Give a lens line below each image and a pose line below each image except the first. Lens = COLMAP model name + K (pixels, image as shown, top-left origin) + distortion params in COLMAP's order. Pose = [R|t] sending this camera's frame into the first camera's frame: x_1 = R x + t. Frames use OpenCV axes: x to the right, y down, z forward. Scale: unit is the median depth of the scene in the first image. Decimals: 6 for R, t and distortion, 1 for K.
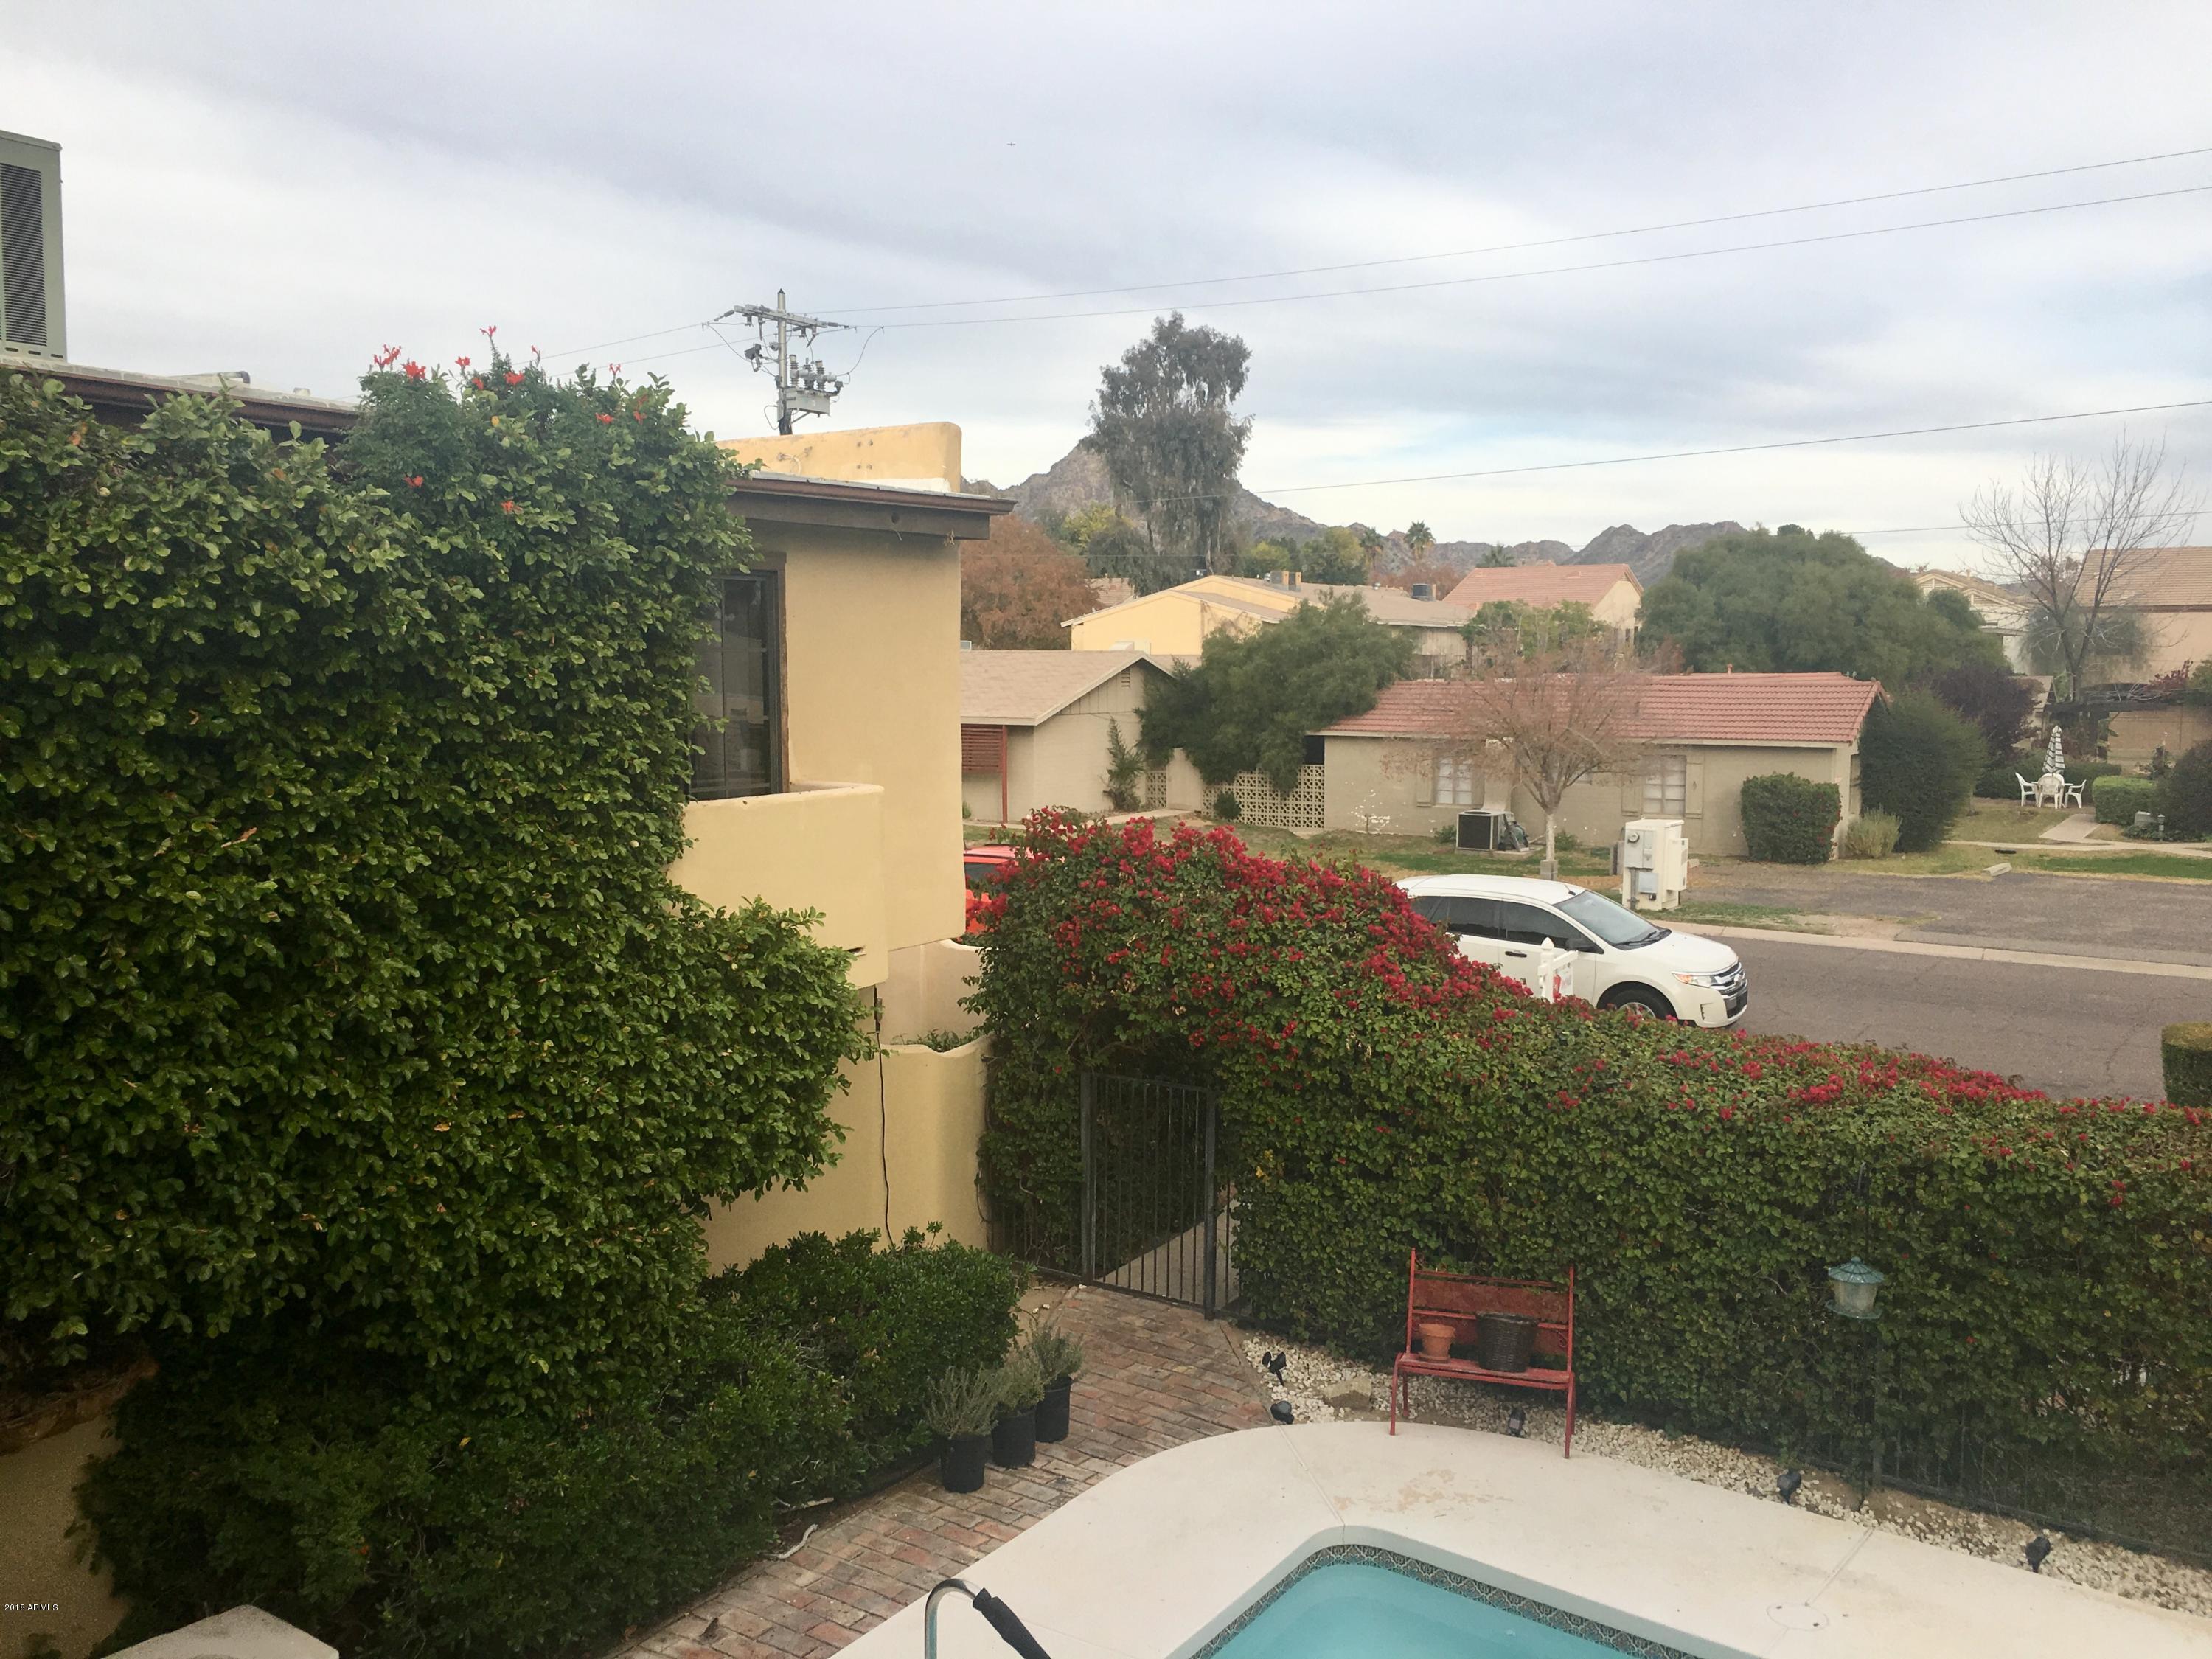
lens RADIAL K [[1860.5, 0, 1101.0], [0, 1860.5, 827.0], [0, 0, 1]] dist [0.083412, -0.105178]
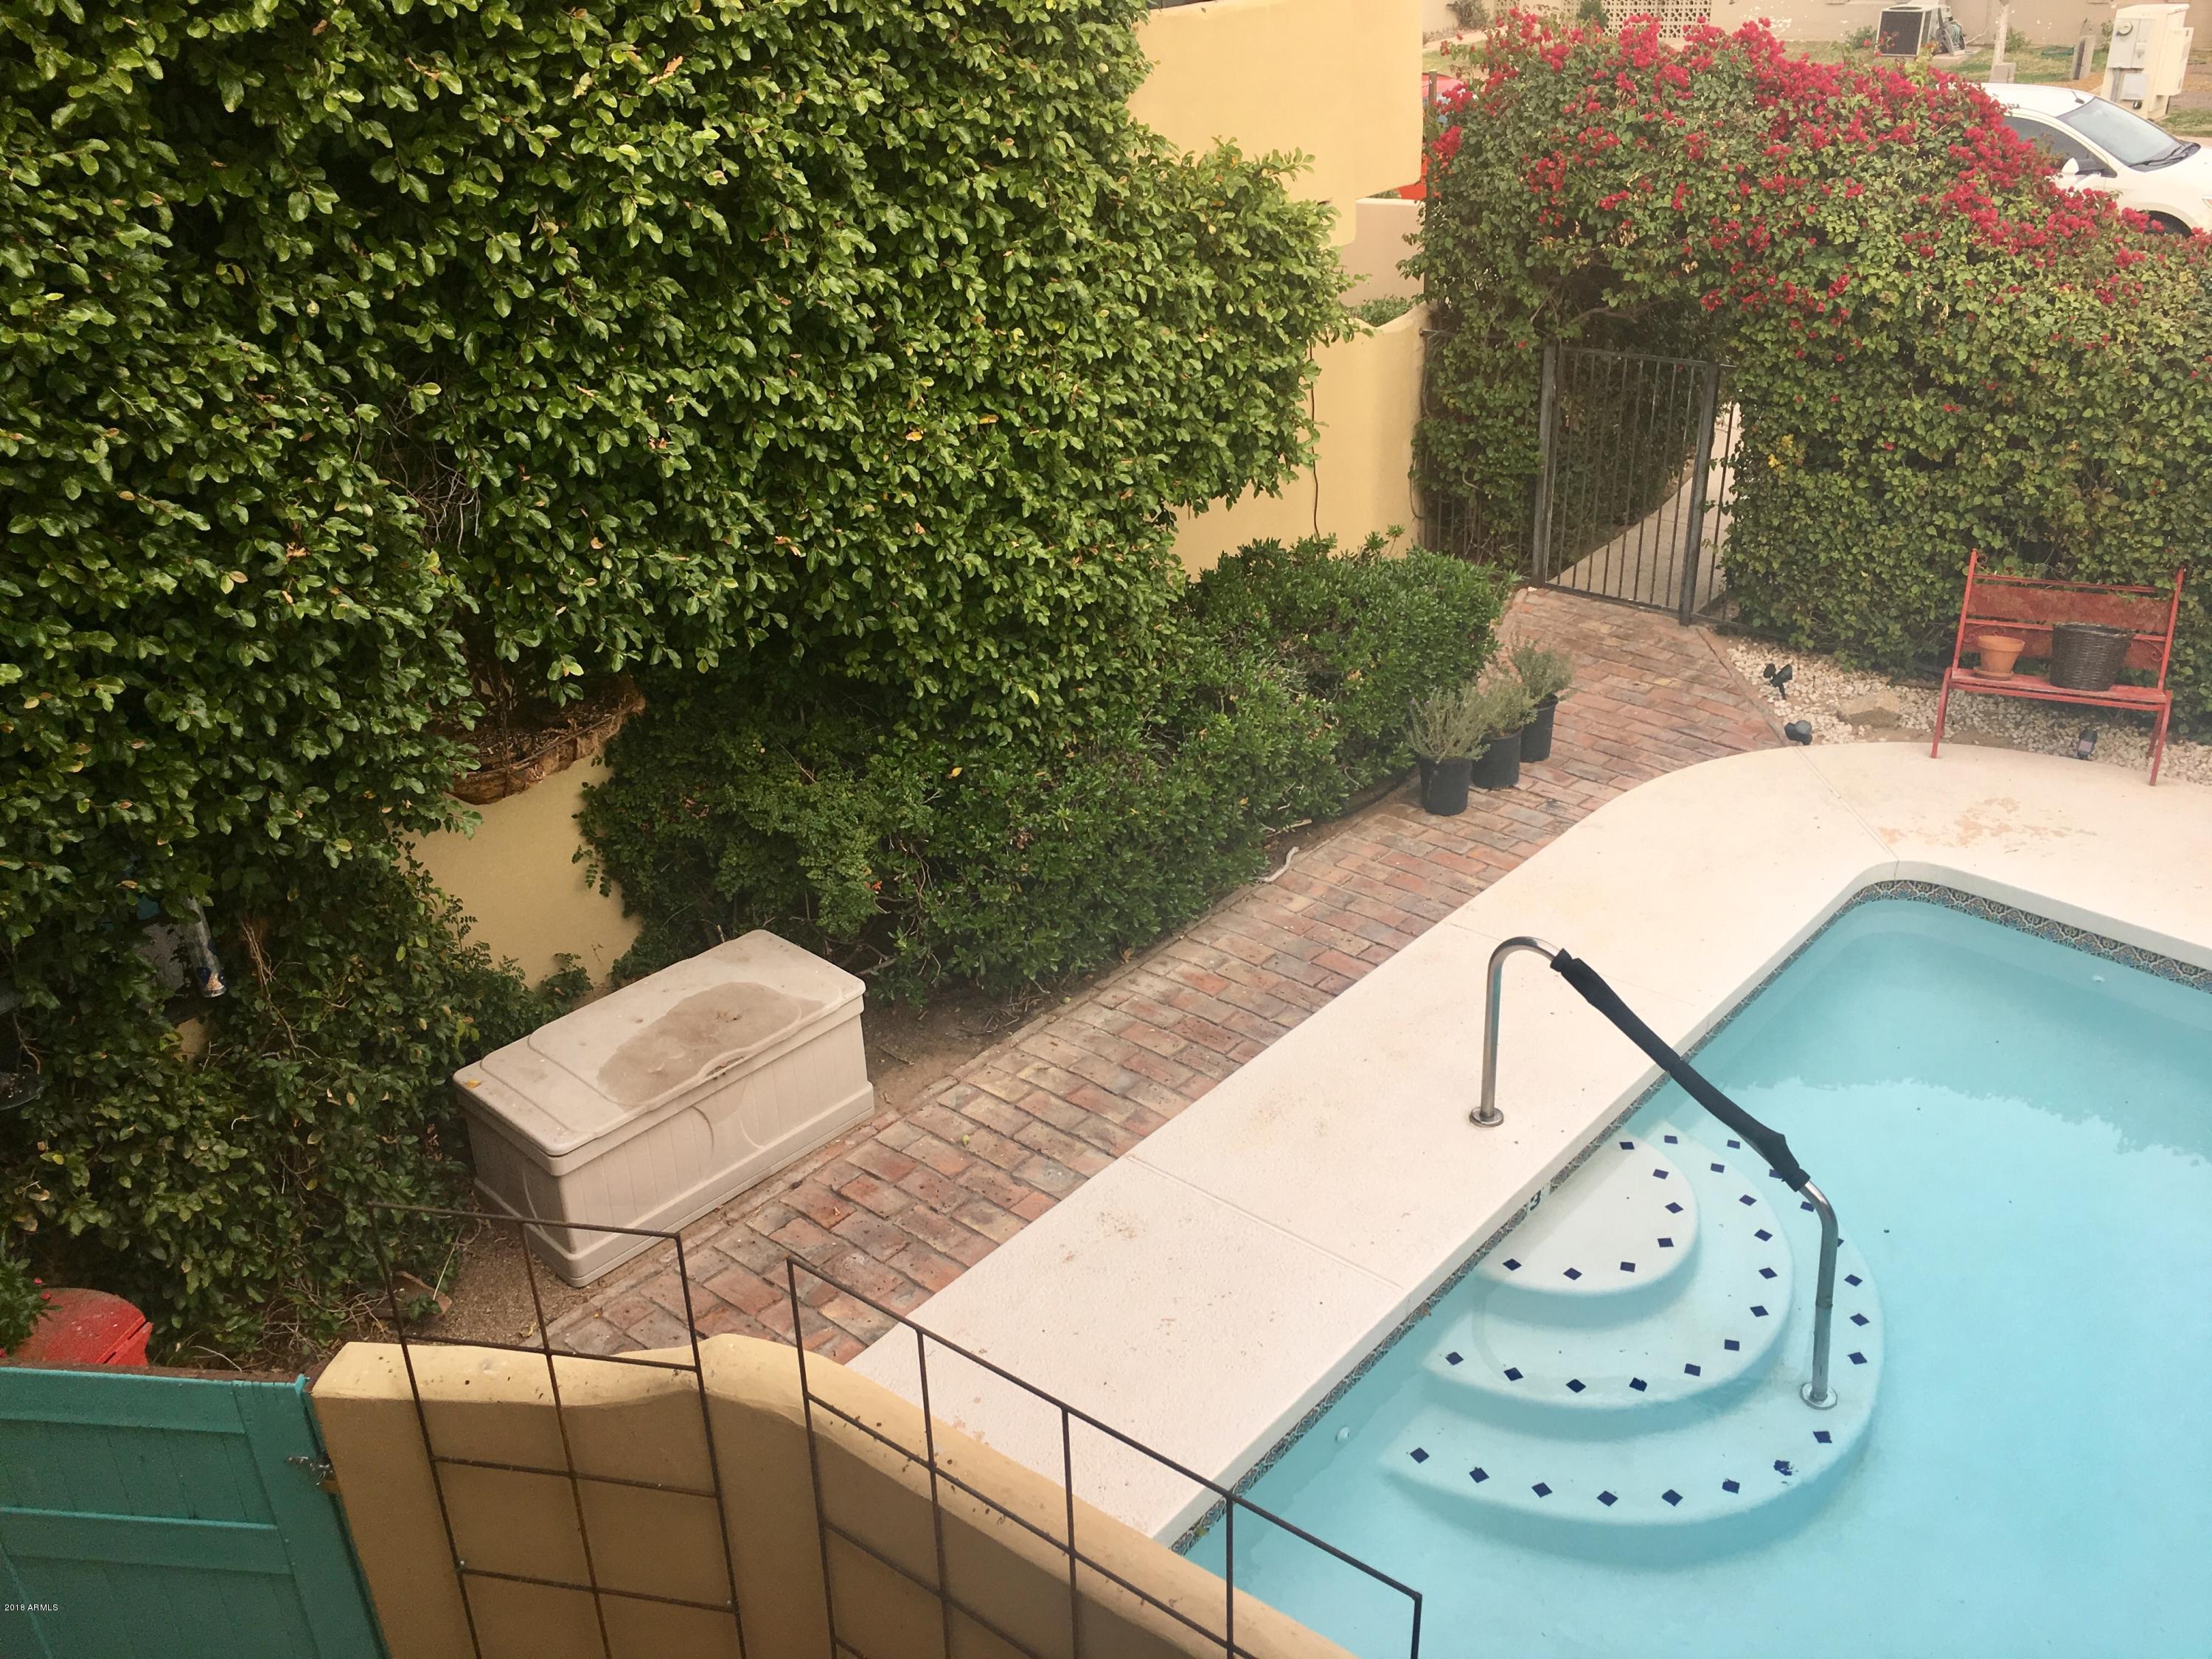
lens RADIAL K [[1860.5, 0, 1101.0], [0, 1860.5, 827.0], [0, 0, 1]] dist [0.083412, -0.105178]
pose [[0.988809, 0.016746, -0.148246, -0.120140], [0.040247, 0.926896, 0.373154, 0.009210], [0.143657, -0.374944, 0.915849, 0.144414]]
